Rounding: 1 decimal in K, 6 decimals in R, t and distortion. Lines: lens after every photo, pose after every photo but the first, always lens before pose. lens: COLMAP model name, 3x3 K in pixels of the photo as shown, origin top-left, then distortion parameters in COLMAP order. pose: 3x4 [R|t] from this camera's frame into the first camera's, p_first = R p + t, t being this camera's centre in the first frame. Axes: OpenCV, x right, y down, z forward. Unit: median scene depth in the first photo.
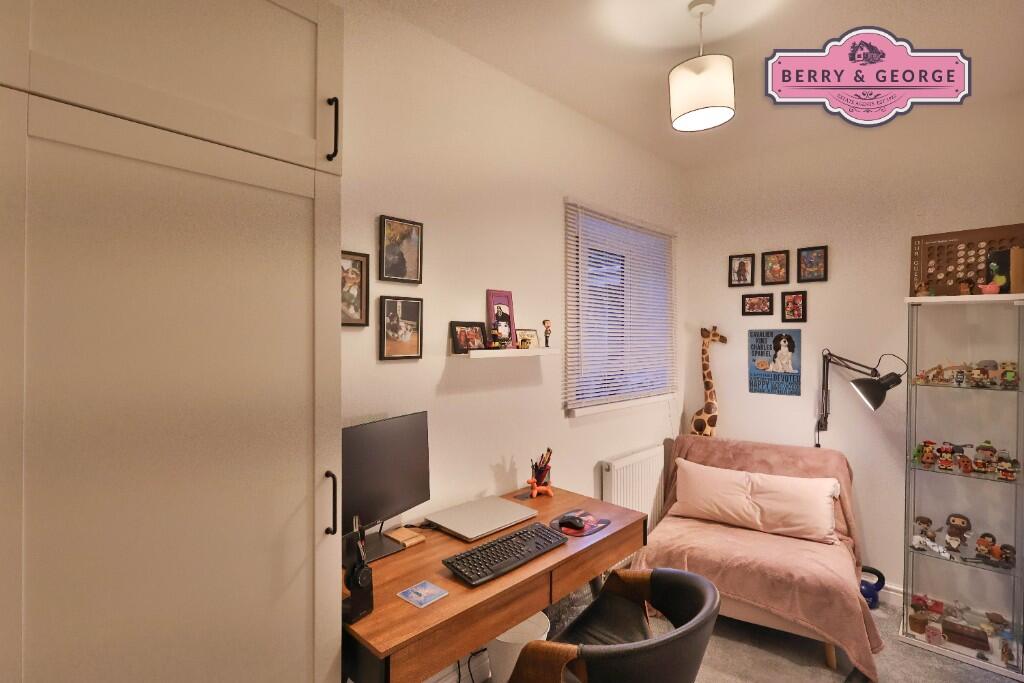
lens RADIAL K [[495.2, 0, 509.7], [0, 495.2, 340.0], [0, 0, 1]] dist [-0.002894, -0.000412]
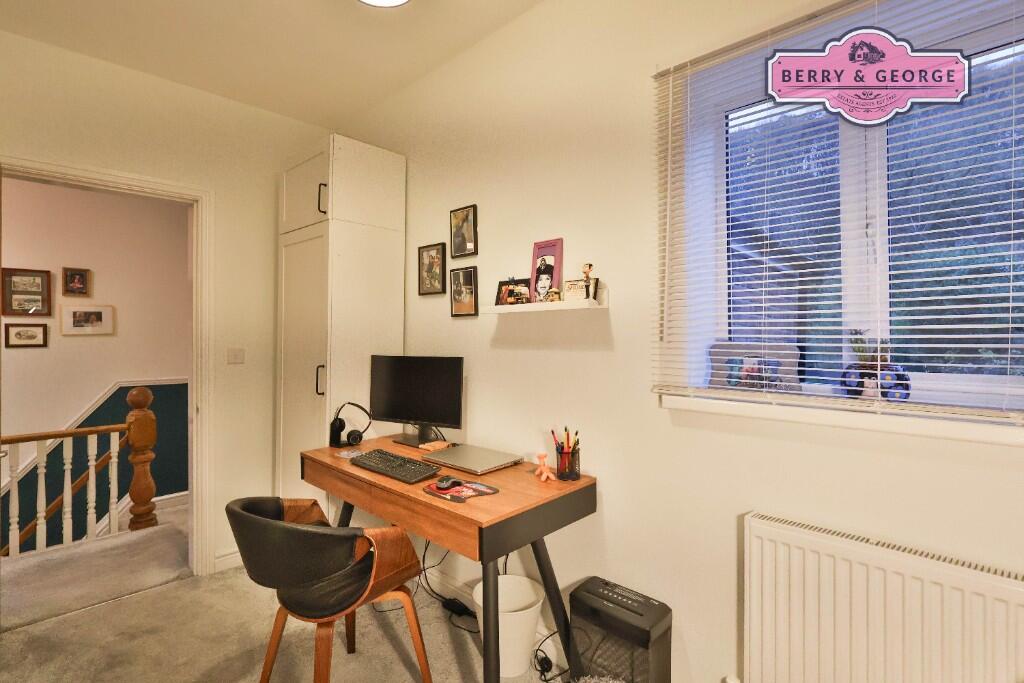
lens RADIAL K [[495.2, 0, 509.7], [0, 495.2, 340.0], [0, 0, 1]] dist [-0.002894, -0.000412]
pose [[-0.004462, 0.001482, -0.999989, 1.047205], [-0.004799, 0.999987, 0.001503, 0.095688], [0.999979, 0.004806, -0.004454, 1.105372]]
